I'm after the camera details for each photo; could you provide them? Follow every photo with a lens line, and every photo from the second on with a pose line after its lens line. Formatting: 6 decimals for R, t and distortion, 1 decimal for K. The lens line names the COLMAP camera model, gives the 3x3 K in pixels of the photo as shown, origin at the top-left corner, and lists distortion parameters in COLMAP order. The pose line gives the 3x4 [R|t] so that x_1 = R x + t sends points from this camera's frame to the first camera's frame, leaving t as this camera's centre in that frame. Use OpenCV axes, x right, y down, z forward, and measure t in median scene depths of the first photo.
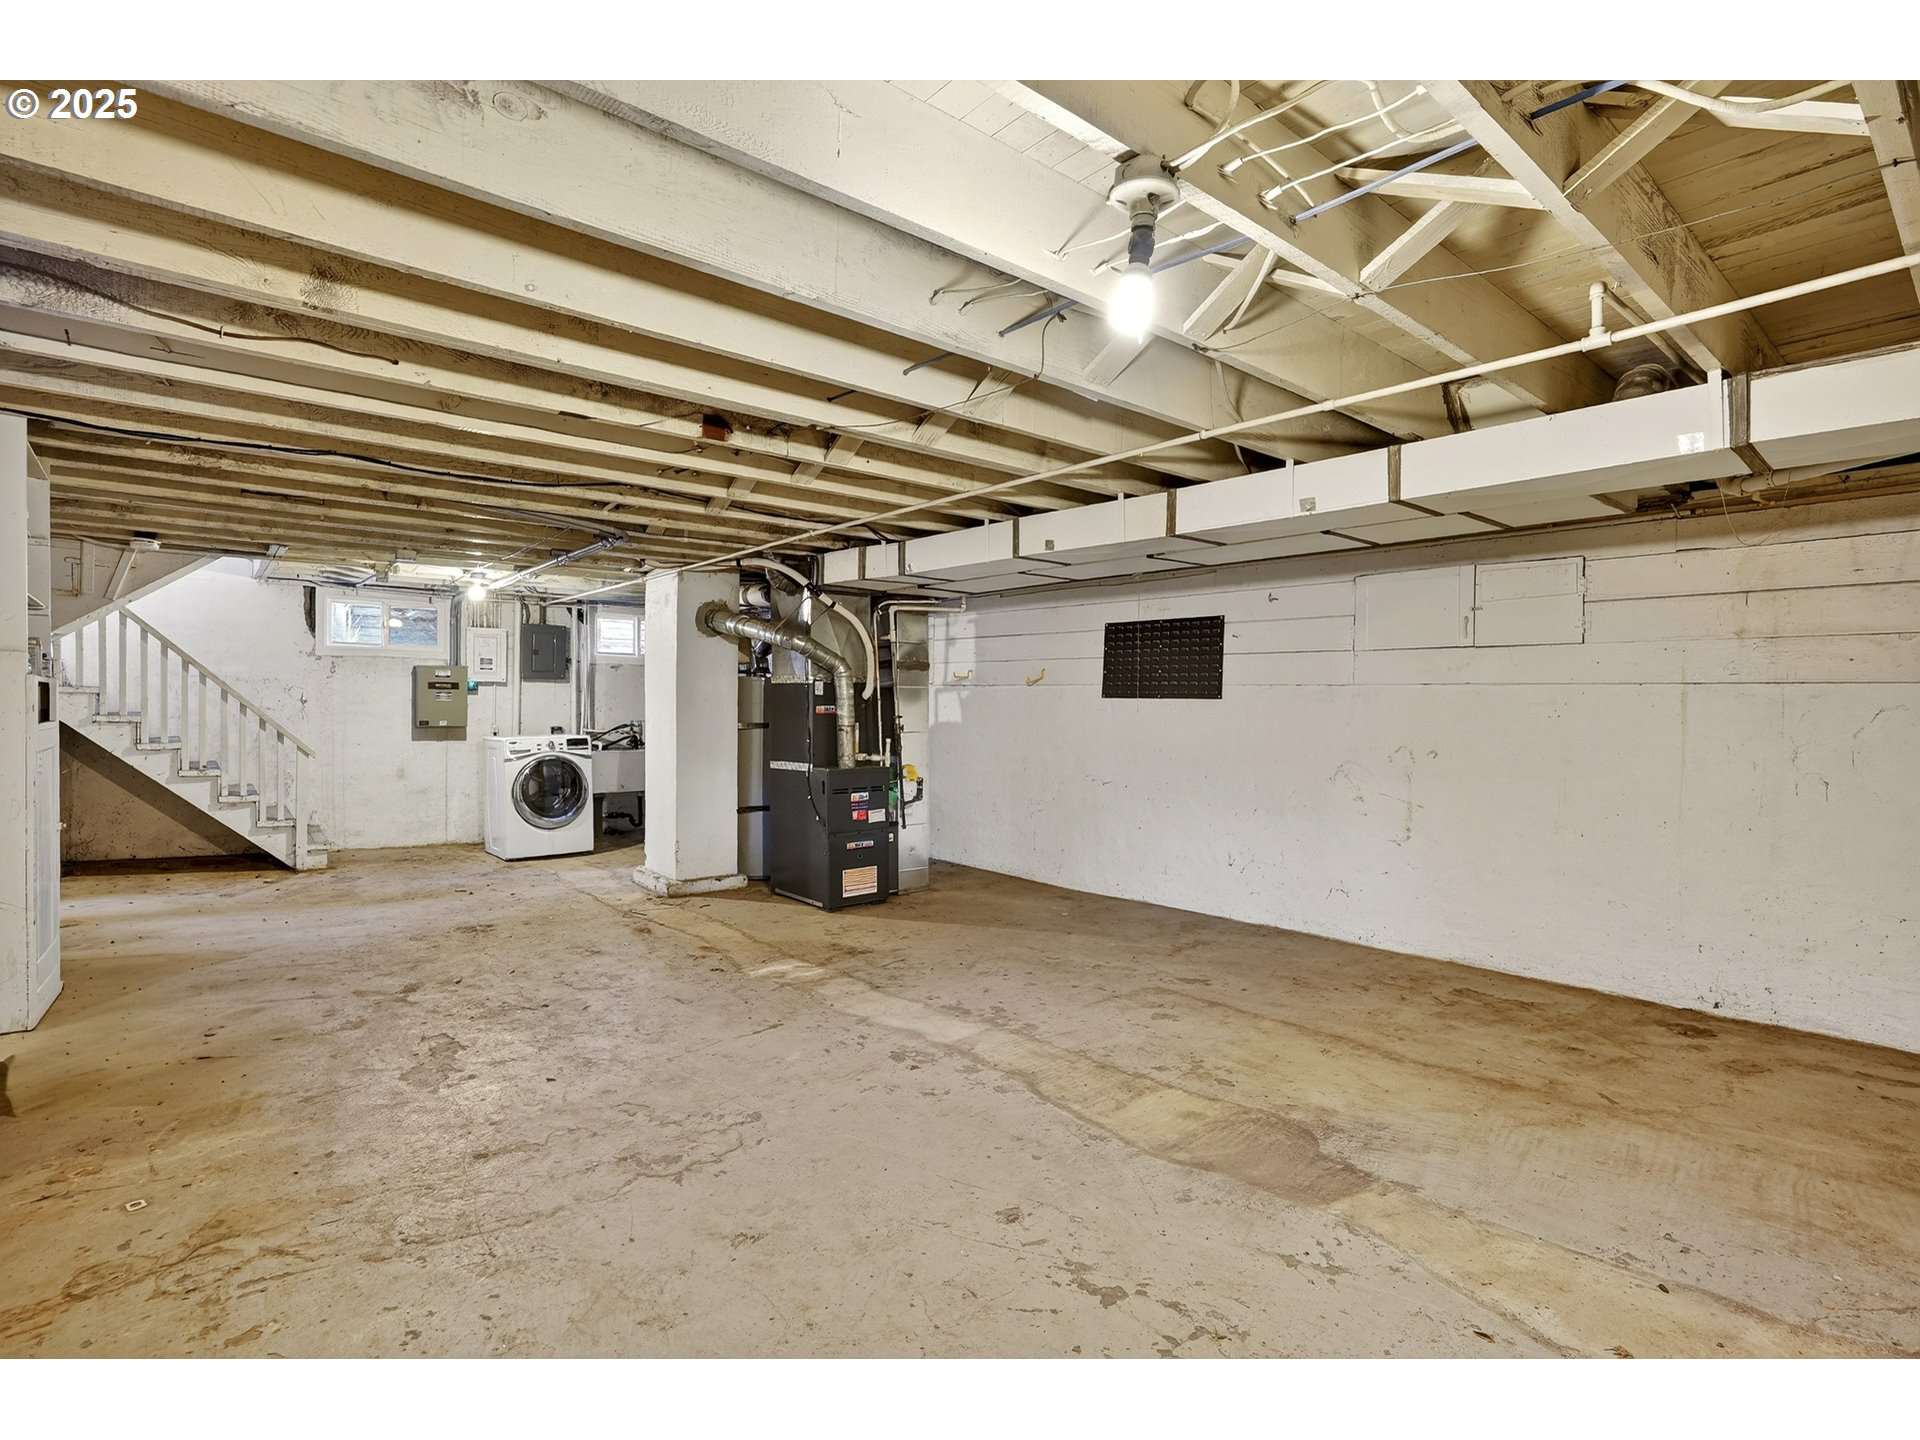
lens RADIAL K [[912.3, 0, 962.3], [0, 912.3, 720.3], [0, 0, 1]] dist [-0.060558, 0.028055]
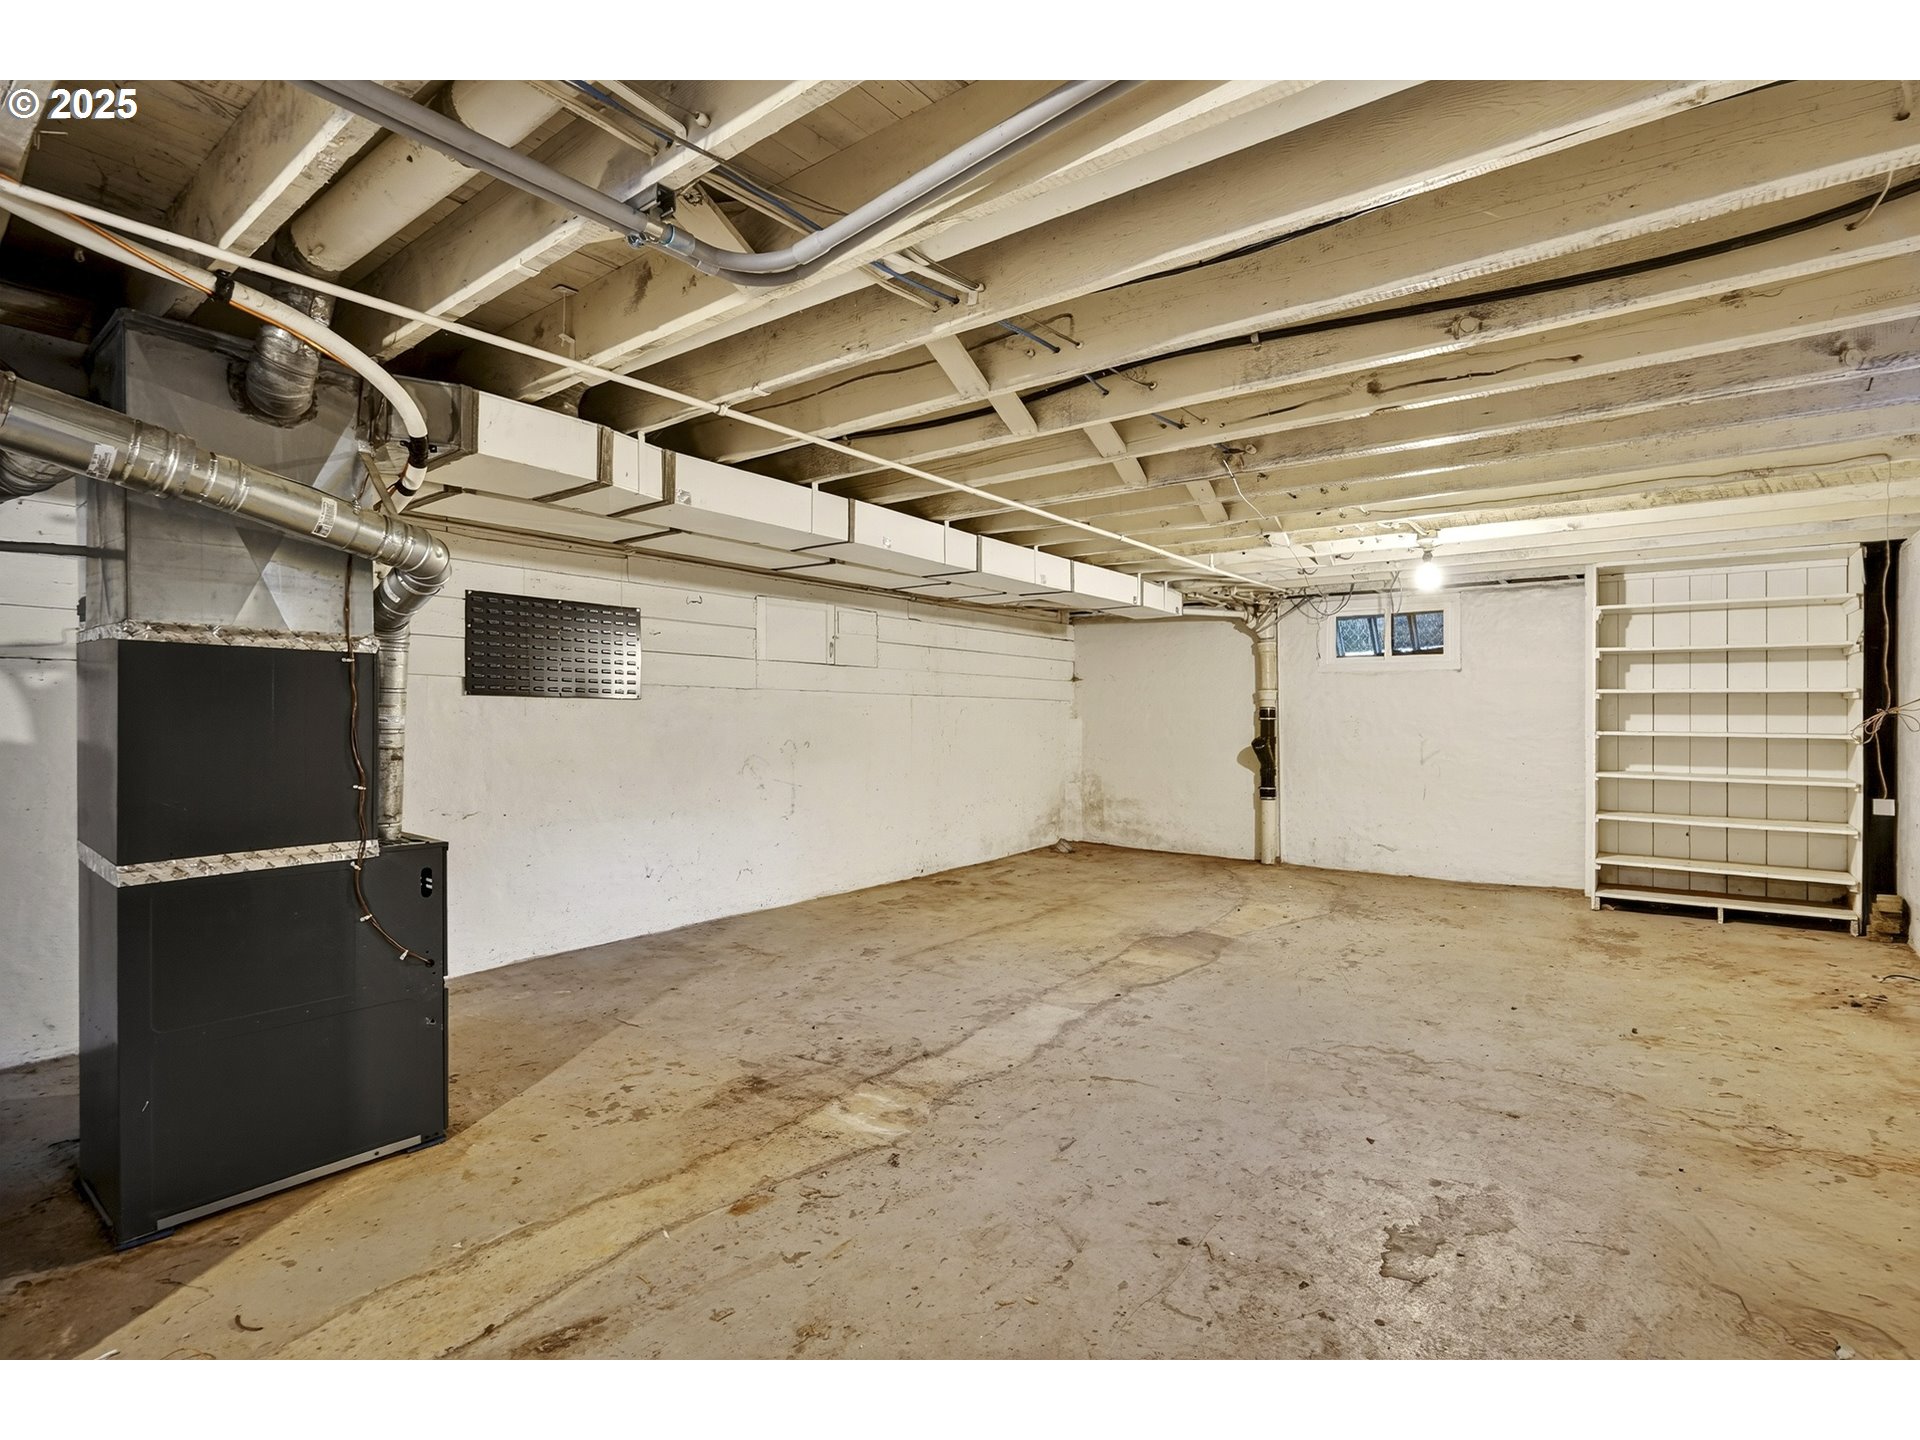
lens RADIAL K [[912.3, 0, 962.3], [0, 912.3, 720.3], [0, 0, 1]] dist [-0.060558, 0.028055]
pose [[-0.188184, -0.014201, 0.982031, -1.078549], [0.012004, 0.999788, 0.016758, -0.021473], [-0.982060, 0.014942, -0.187973, 1.355459]]
